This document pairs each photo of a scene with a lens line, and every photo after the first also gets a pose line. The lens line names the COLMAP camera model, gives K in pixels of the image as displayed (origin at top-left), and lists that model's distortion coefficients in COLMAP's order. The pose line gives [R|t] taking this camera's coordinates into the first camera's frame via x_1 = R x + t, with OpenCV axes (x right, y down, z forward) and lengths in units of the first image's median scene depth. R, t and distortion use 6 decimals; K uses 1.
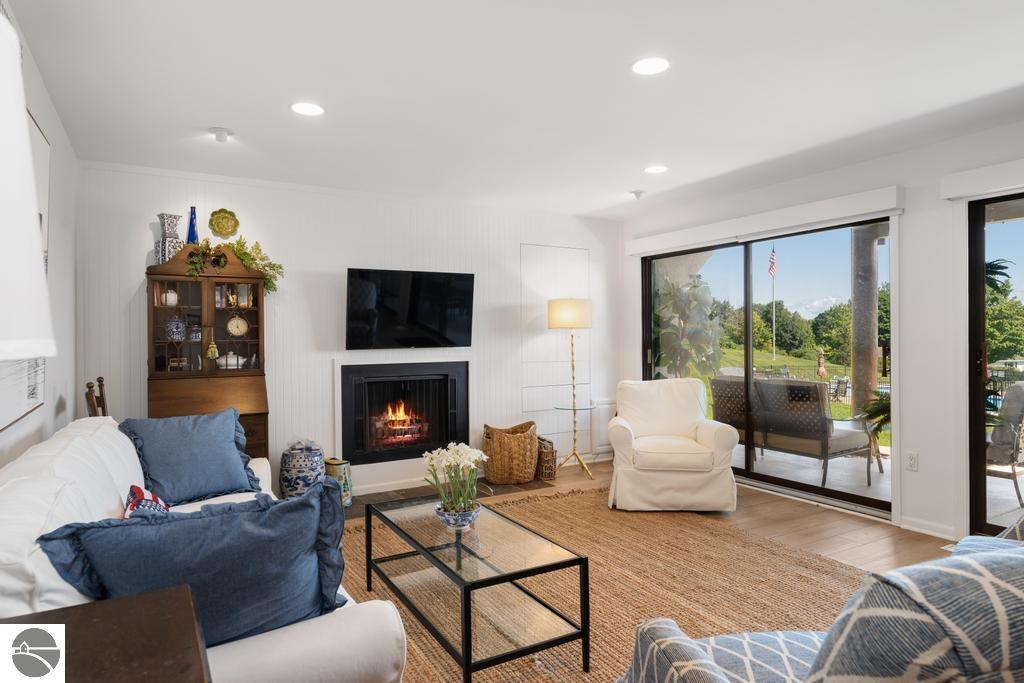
lens RADIAL K [[599.9, 0, 499.5], [0, 599.9, 339.3], [0, 0, 1]] dist [-0.005947, 0.001833]
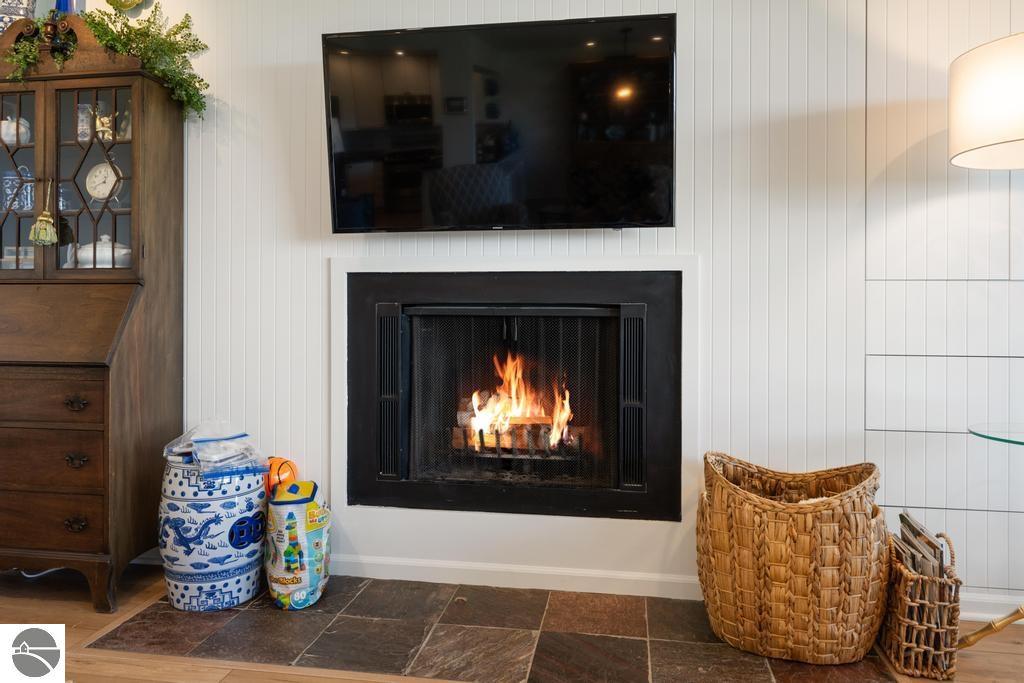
lens RADIAL K [[727.9, 0, 507.2], [0, 727.9, 294.0], [0, 0, 1]] dist [-0.003603, -0.000928]
pose [[0.774414, 0.009732, -0.632604, 0.163458], [-0.011562, 0.999932, 0.001229, 0.057679], [0.632574, 0.006362, 0.774474, 0.668204]]
